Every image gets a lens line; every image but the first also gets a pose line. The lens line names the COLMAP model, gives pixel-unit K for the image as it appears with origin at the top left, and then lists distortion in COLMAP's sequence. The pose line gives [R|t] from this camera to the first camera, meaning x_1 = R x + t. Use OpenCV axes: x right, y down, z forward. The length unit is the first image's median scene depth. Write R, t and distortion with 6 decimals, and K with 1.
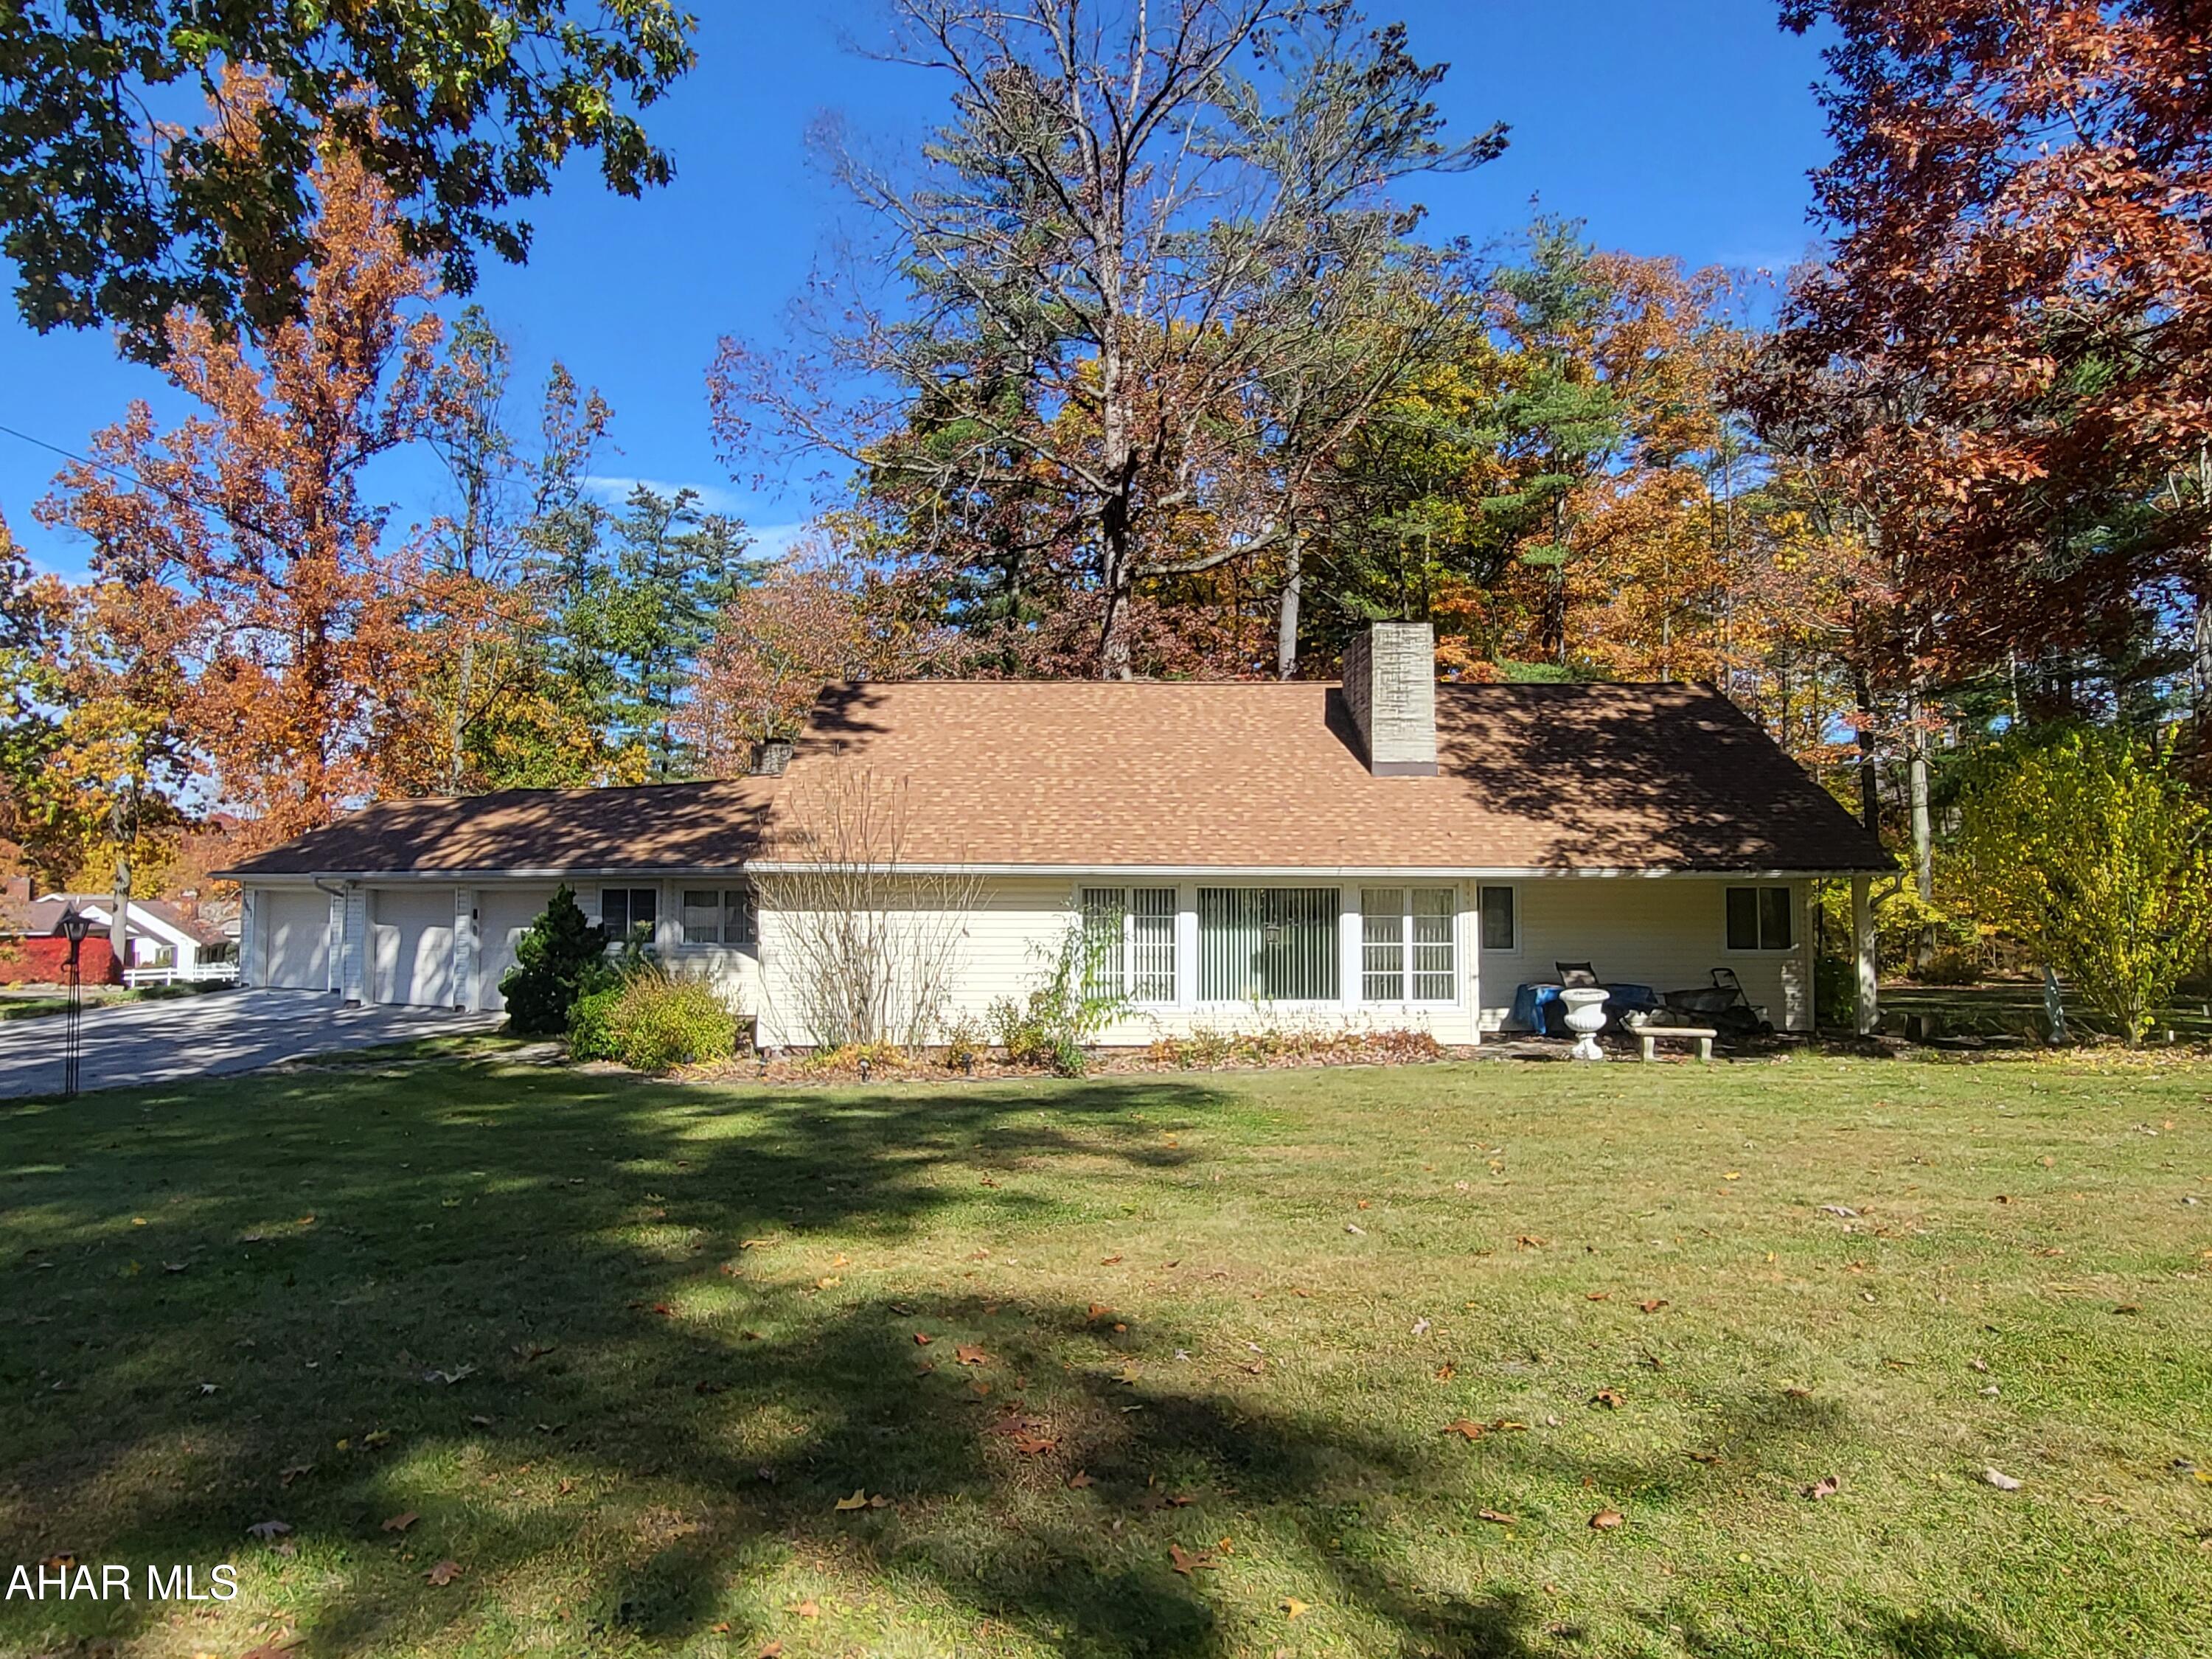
lens RADIAL K [[1446.8, 0, 1106.0], [0, 1446.8, 829.5], [0, 0, 1]] dist [-0.007558, -0.001121]
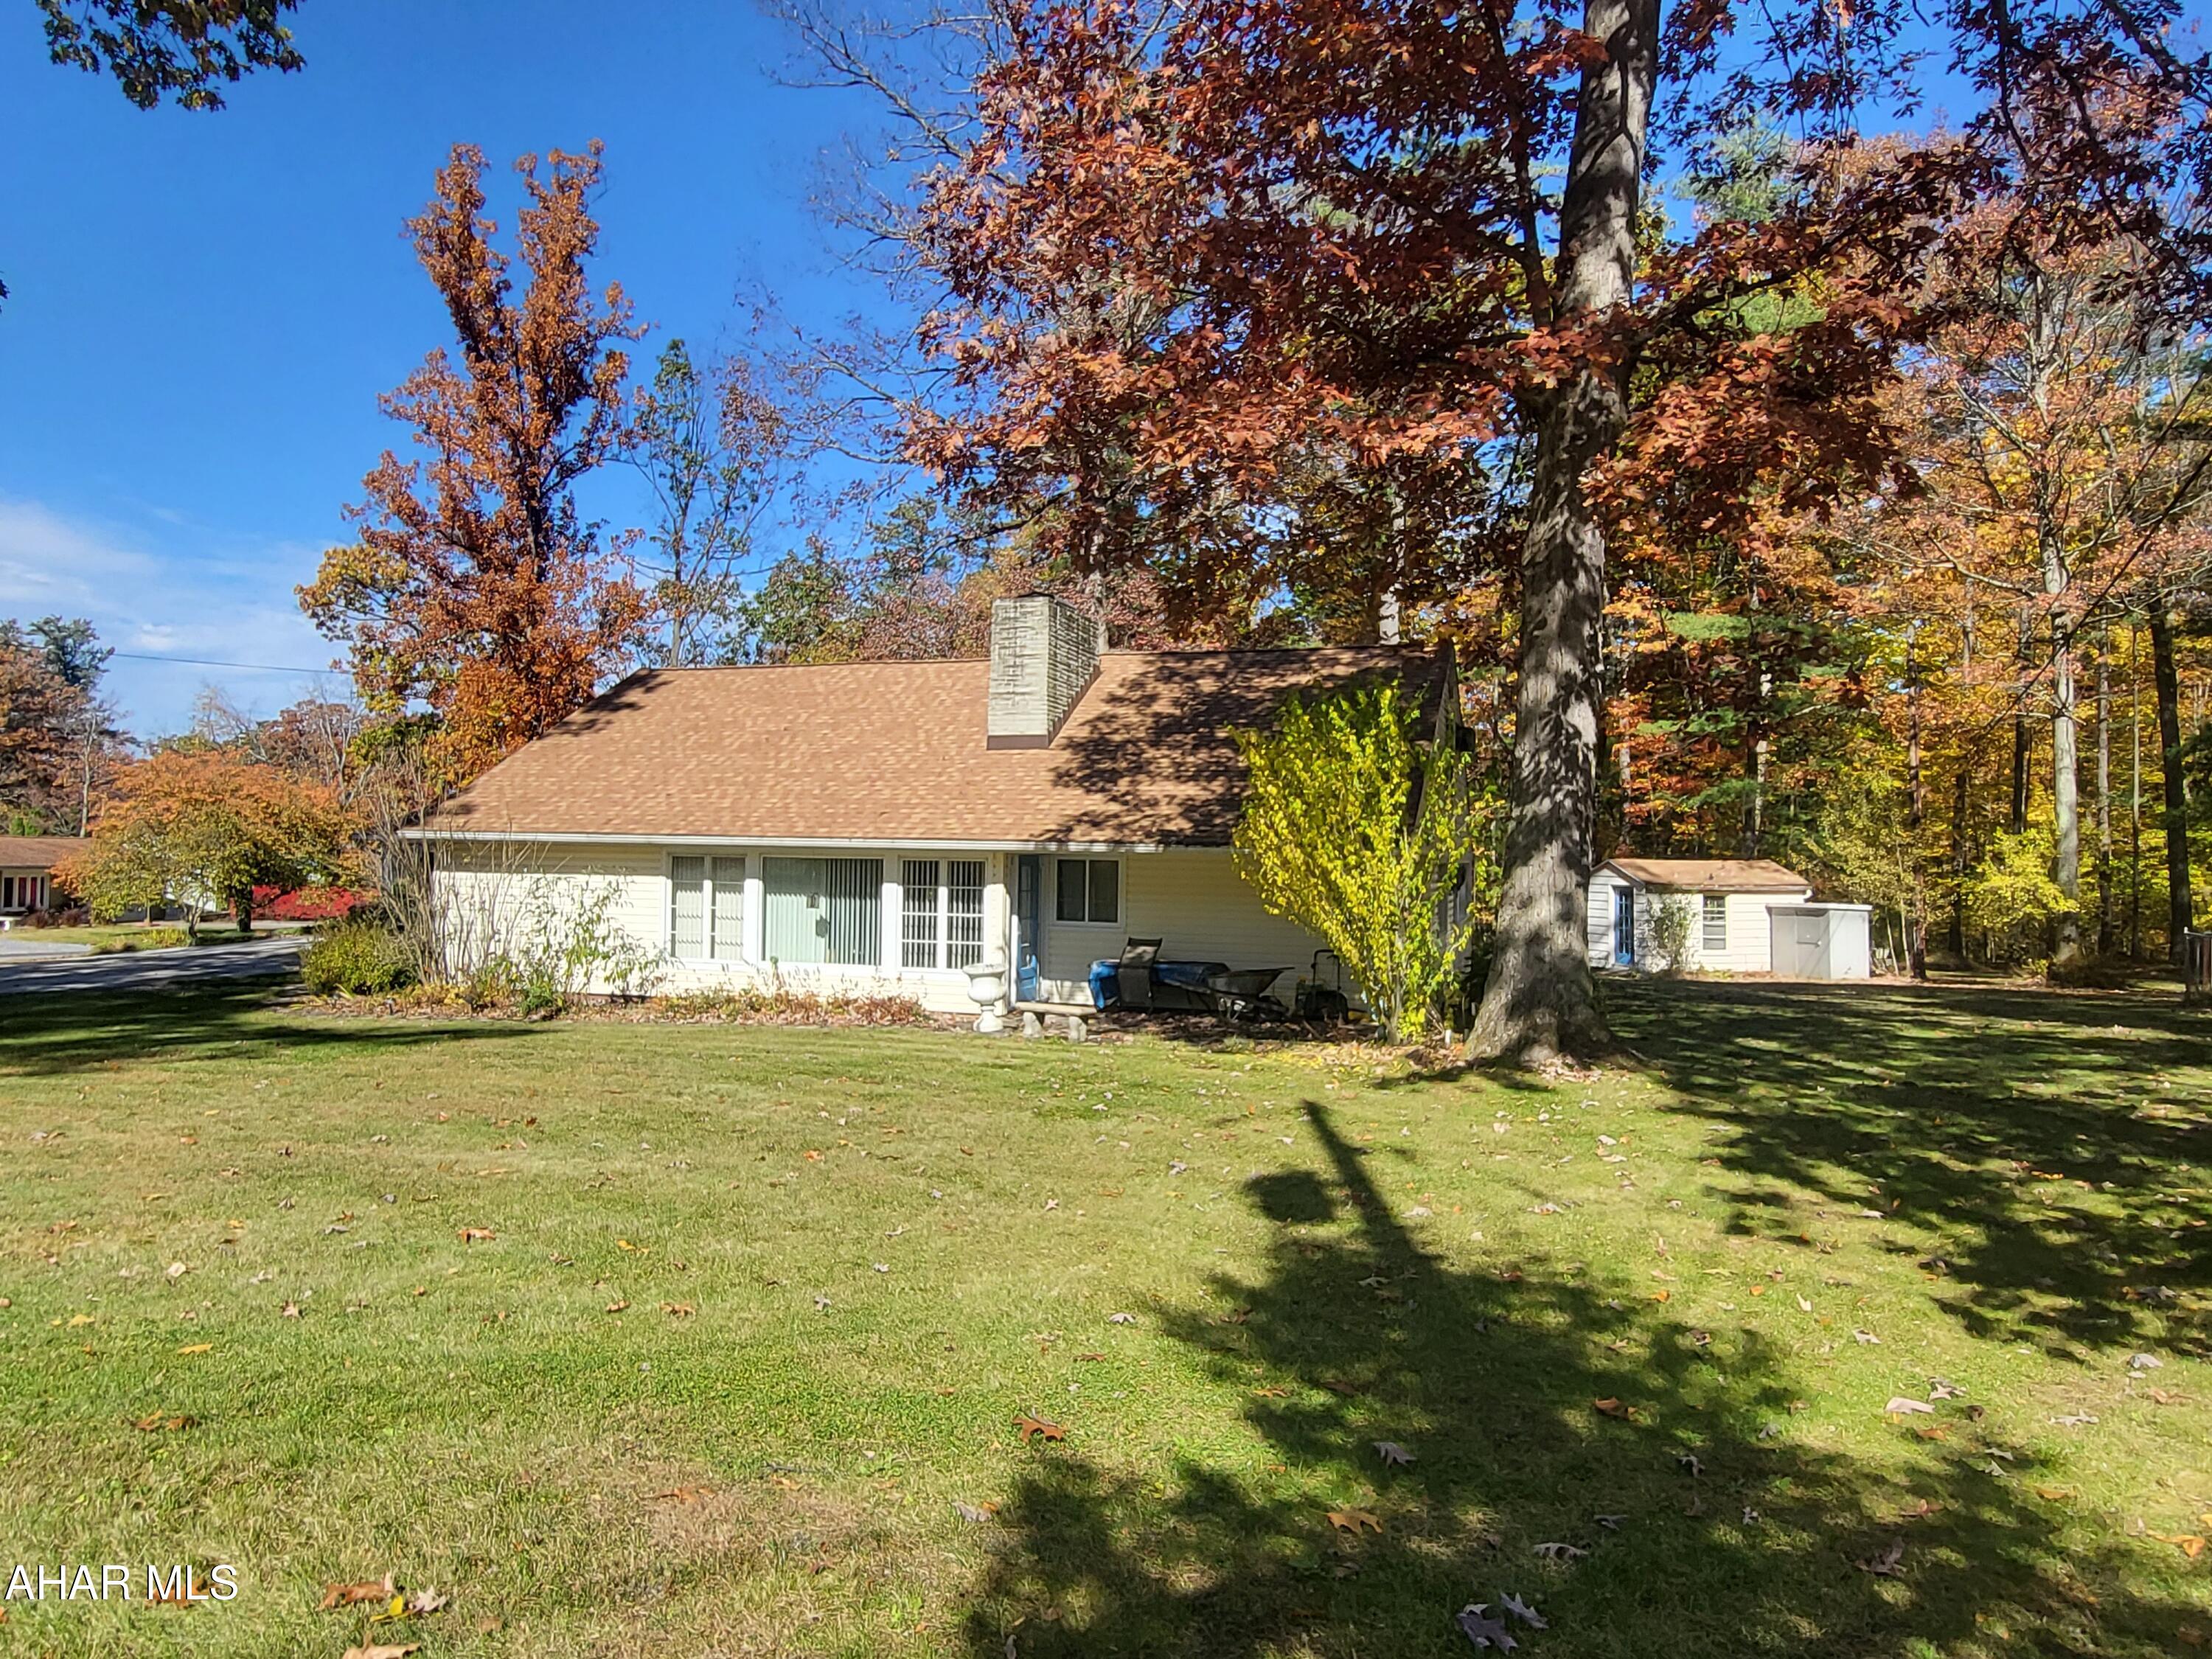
lens RADIAL K [[1446.8, 0, 1106.0], [0, 1446.8, 829.5], [0, 0, 1]] dist [-0.007558, -0.001121]
pose [[0.944857, 0.006533, -0.327419, 0.638534], [0.000596, 0.999765, 0.021668, -0.002892], [0.327483, -0.020668, 0.944631, 0.066693]]
